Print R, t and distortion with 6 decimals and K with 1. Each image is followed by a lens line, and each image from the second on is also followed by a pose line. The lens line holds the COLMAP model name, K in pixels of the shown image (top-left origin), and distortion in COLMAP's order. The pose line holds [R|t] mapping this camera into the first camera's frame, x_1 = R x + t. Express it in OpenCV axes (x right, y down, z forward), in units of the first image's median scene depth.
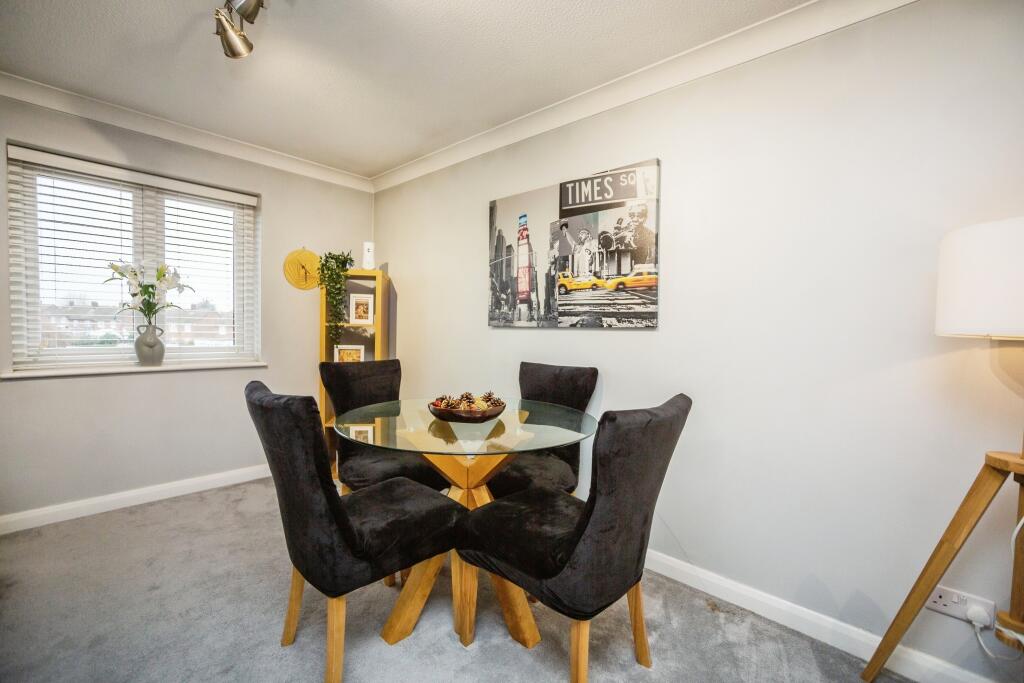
lens RADIAL K [[438.6, 0, 507.1], [0, 438.6, 336.1], [0, 0, 1]] dist [-0.017241, 0.003074]
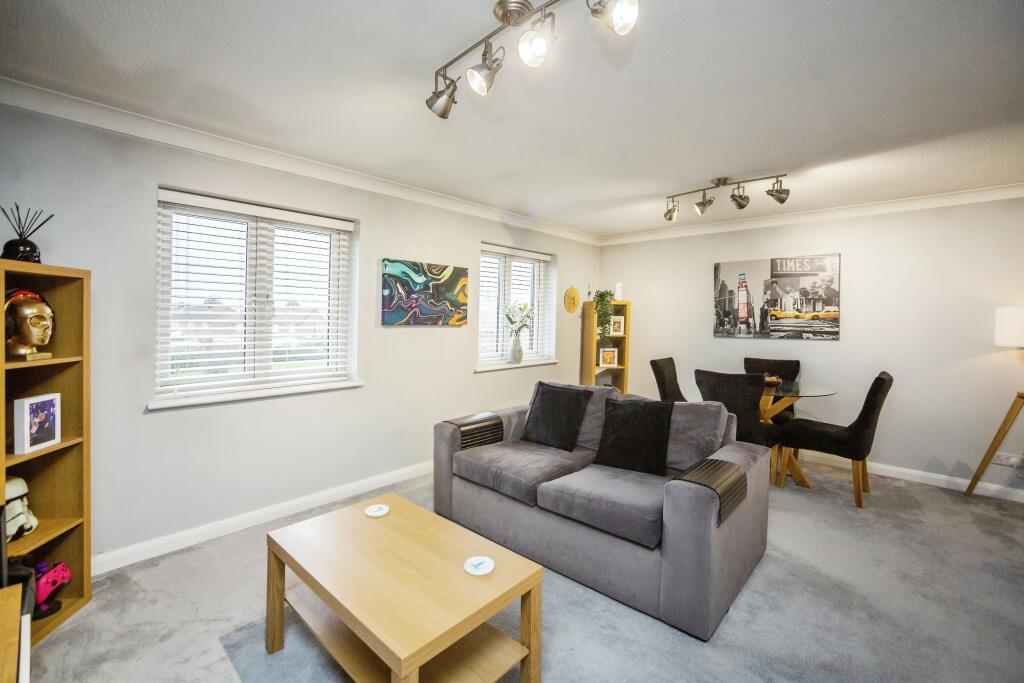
lens RADIAL K [[438.6, 0, 509.1], [0, 438.6, 315.7], [0, 0, 1]] dist [-0.017241, 0.003074]
pose [[0.999776, -0.013048, 0.016651, -0.988594], [0.013488, 0.999556, -0.026575, -0.079663], [-0.016297, 0.026794, 0.999508, -0.774800]]
